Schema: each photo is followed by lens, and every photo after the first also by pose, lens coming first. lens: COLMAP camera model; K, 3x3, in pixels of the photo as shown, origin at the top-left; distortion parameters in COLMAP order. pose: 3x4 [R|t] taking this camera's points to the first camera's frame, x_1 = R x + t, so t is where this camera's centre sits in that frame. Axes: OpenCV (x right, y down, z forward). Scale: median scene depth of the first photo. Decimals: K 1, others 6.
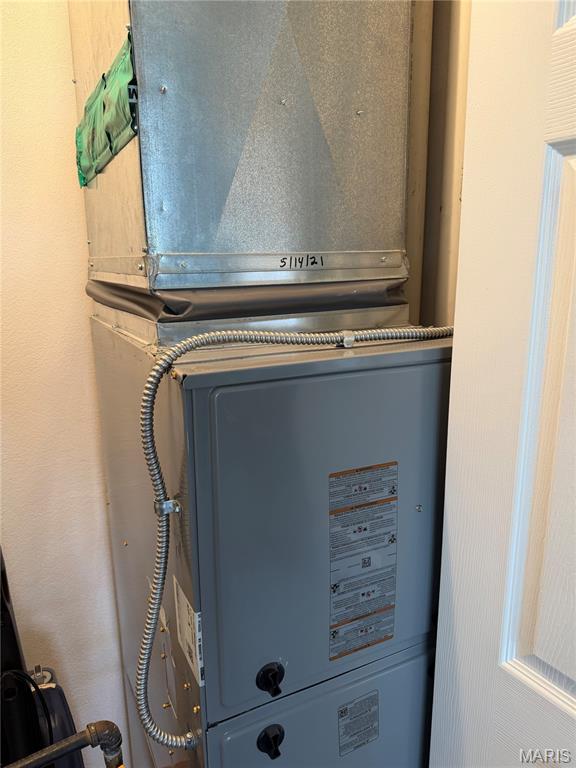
lens RADIAL K [[540.3, 0, 281.1], [0, 540.3, 386.0], [0, 0, 1]] dist [0.052461, -0.063174]
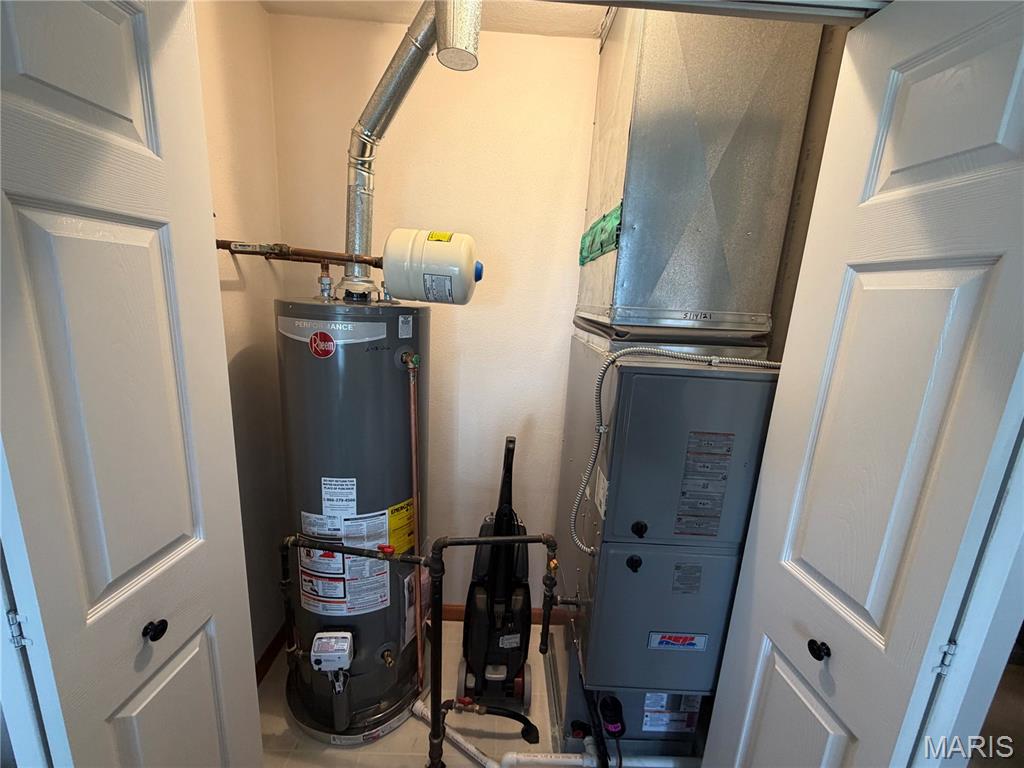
lens RADIAL K [[408.0, 0, 508.1], [0, 408.0, 384.6], [0, 0, 1]] dist [0.001067, 0.000087]
pose [[0.895443, 0.155315, -0.417203, 0.083325], [-0.165927, 0.986077, 0.010963, 0.087602], [0.413097, 0.059409, 0.908747, -0.503795]]
